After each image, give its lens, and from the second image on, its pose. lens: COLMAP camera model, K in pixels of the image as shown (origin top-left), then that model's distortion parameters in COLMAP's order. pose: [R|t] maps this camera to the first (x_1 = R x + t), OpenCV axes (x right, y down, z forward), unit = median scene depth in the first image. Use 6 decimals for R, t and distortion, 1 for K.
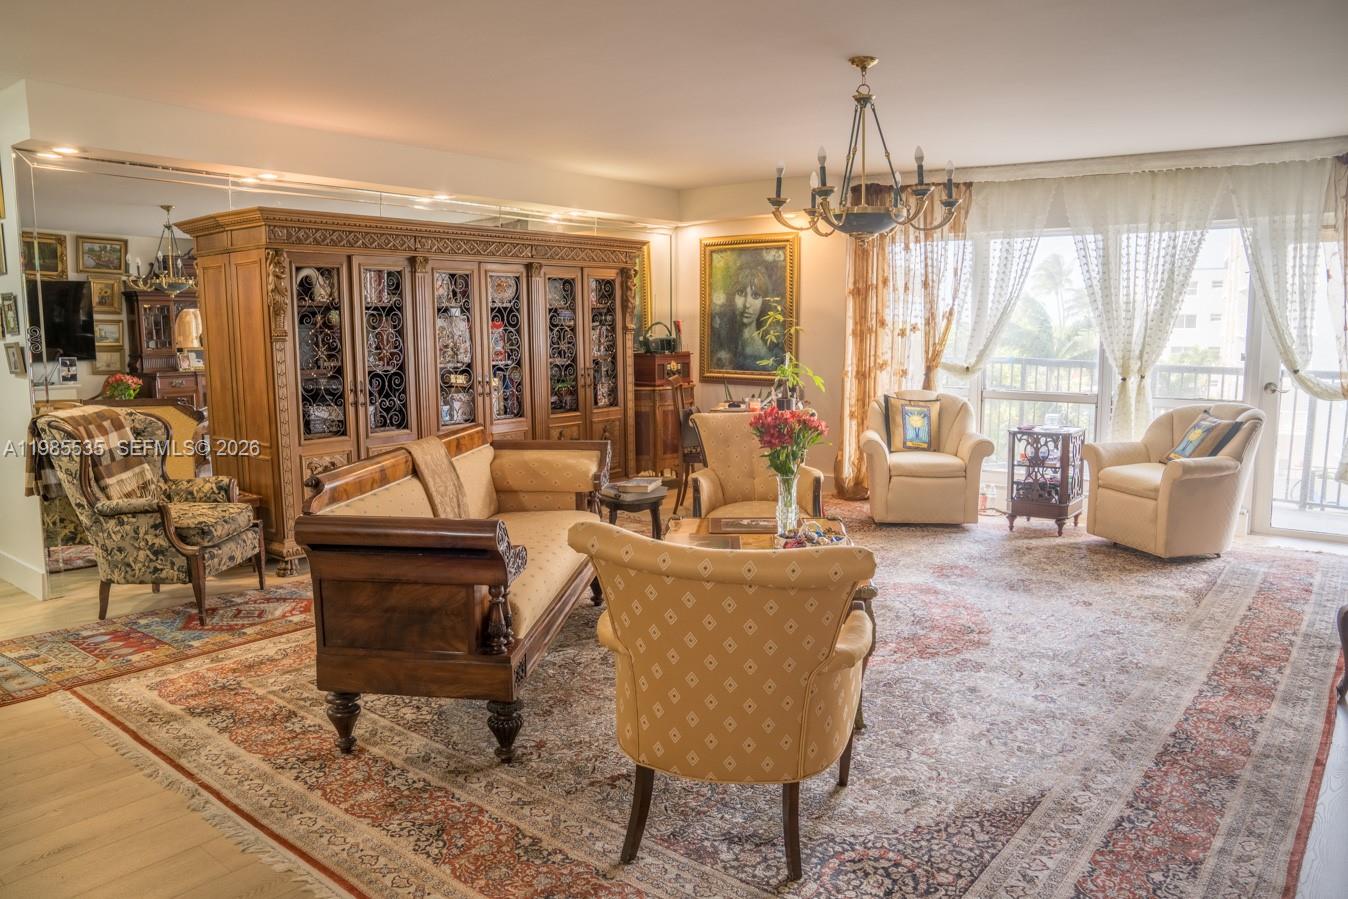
lens RADIAL K [[944.3, 0, 674.0], [0, 944.3, 449.5], [0, 0, 1]] dist [-0.136796, 0.107089]
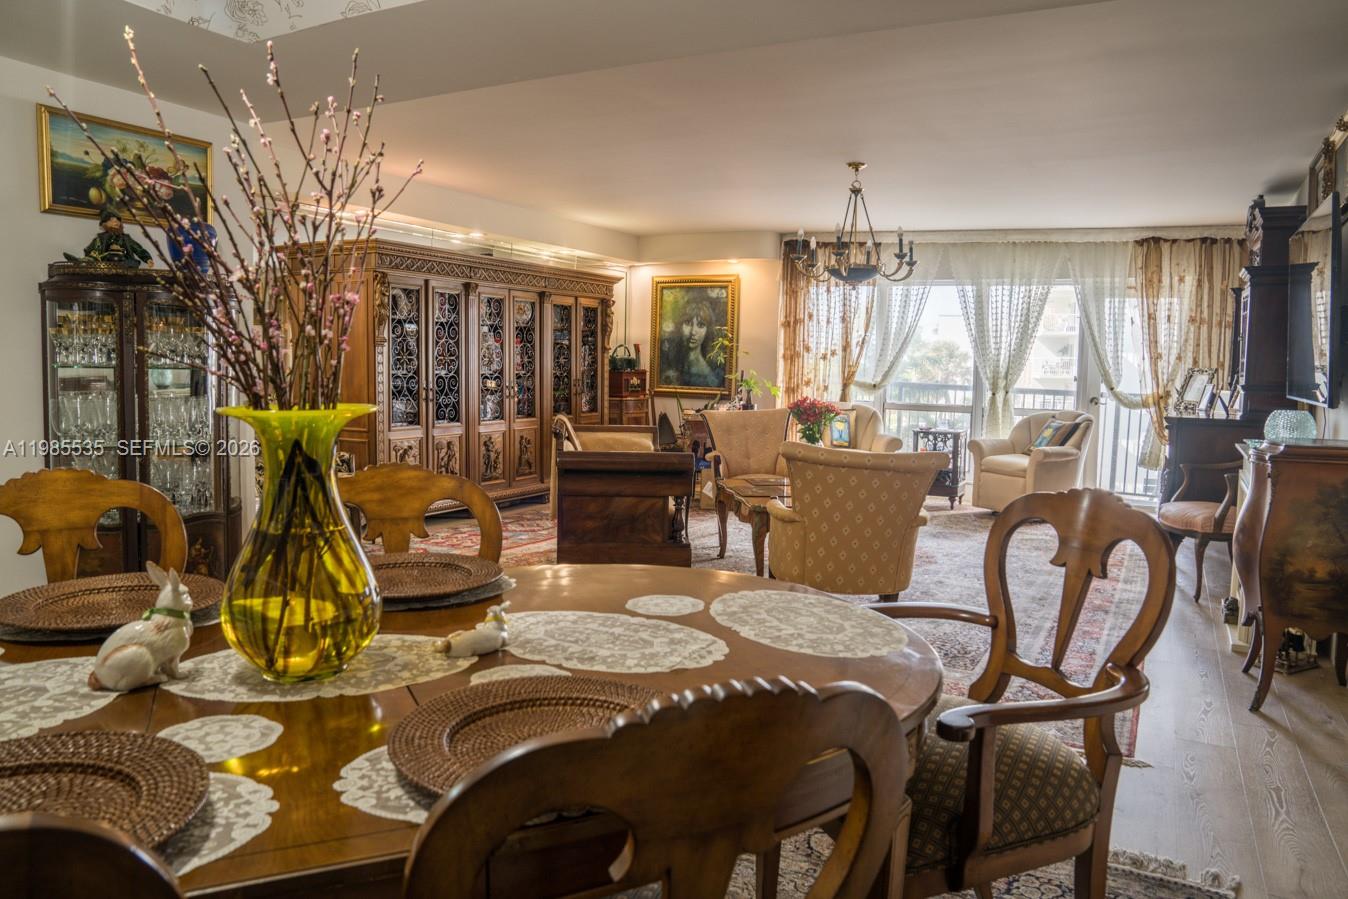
lens RADIAL K [[944.3, 0, 674.0], [0, 944.3, 449.5], [0, 0, 1]] dist [-0.136796, 0.107089]
pose [[0.982425, 0.007228, 0.186519, -0.211477], [-0.000285, 0.999307, -0.037223, 0.053024], [-0.186659, 0.036516, 0.981746, -0.231782]]
